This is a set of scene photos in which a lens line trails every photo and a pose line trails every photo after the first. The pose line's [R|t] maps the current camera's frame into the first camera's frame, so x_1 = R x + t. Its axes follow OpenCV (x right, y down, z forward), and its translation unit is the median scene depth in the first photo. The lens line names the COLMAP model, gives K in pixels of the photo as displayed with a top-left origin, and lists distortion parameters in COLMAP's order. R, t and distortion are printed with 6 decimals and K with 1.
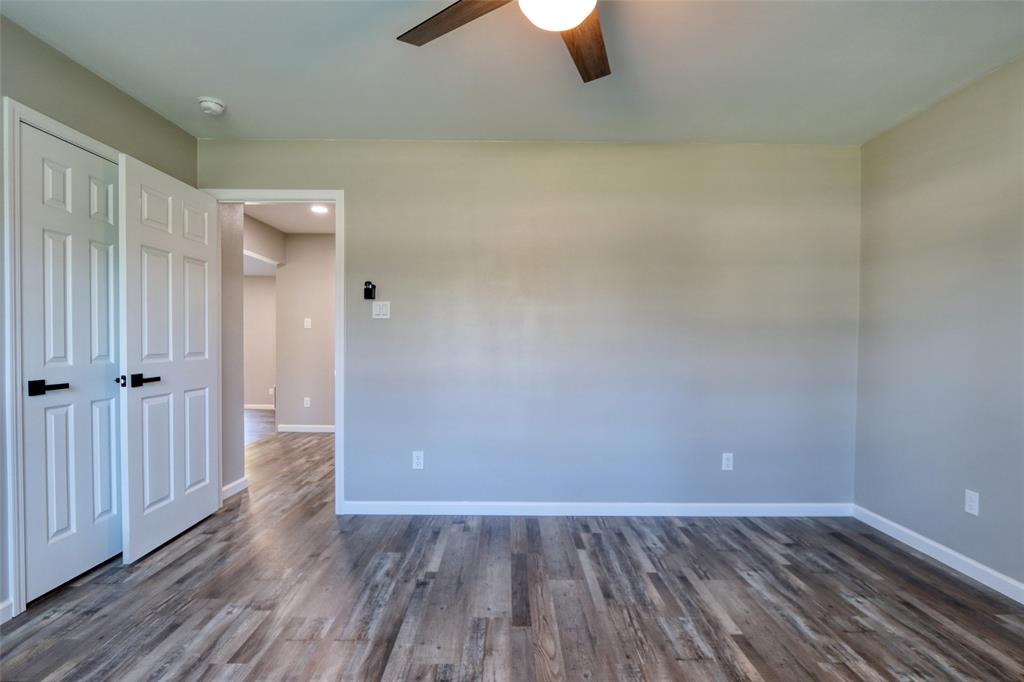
lens RADIAL K [[509.6, 0, 510.7], [0, 509.6, 350.8], [0, 0, 1]] dist [-0.016208, 0.002890]
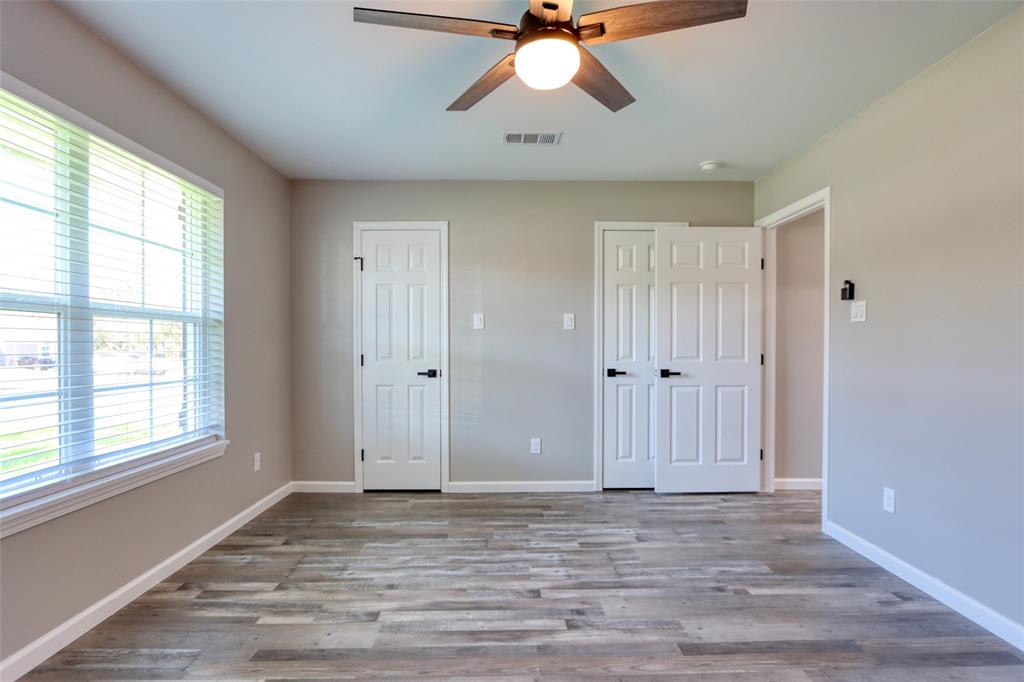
lens RADIAL K [[509.6, 0, 513.3], [0, 509.6, 349.4], [0, 0, 1]] dist [-0.016208, 0.002890]
pose [[0.009047, 0.004573, -0.999949, 0.752946], [-0.022791, 0.999731, 0.004366, -0.008455], [0.999699, 0.022750, 0.009149, 0.525908]]
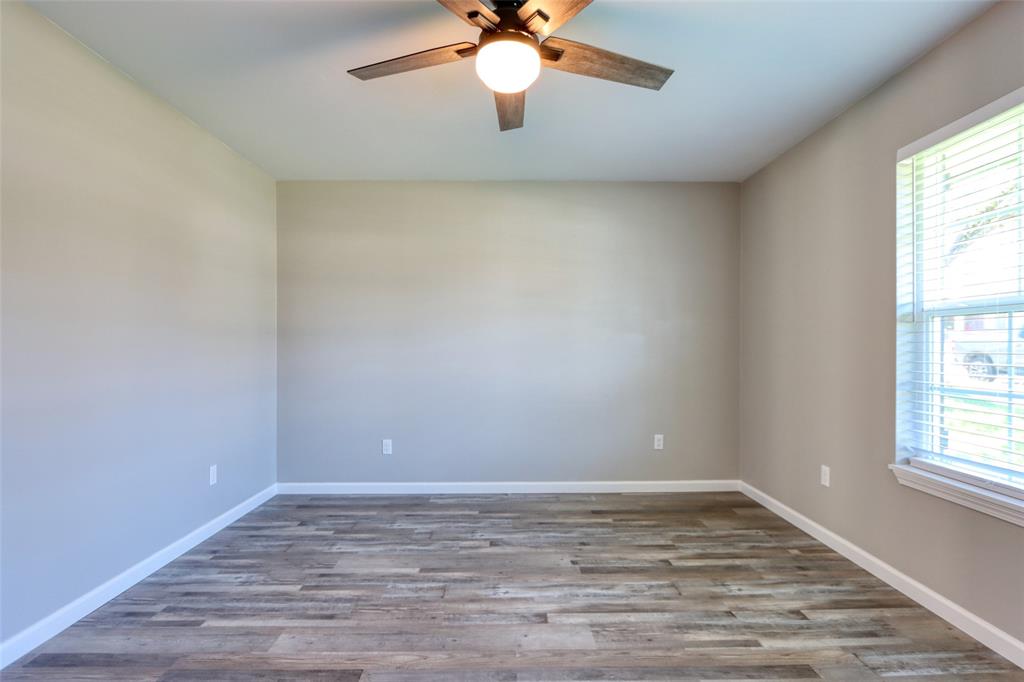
lens RADIAL K [[509.6, 0, 523.5], [0, 509.6, 353.1], [0, 0, 1]] dist [-0.016208, 0.002890]
pose [[-0.014169, -0.021803, 0.999662, -0.655320], [0.023307, 0.999483, 0.022129, -0.016623], [-0.999628, 0.023613, -0.013654, 0.566613]]
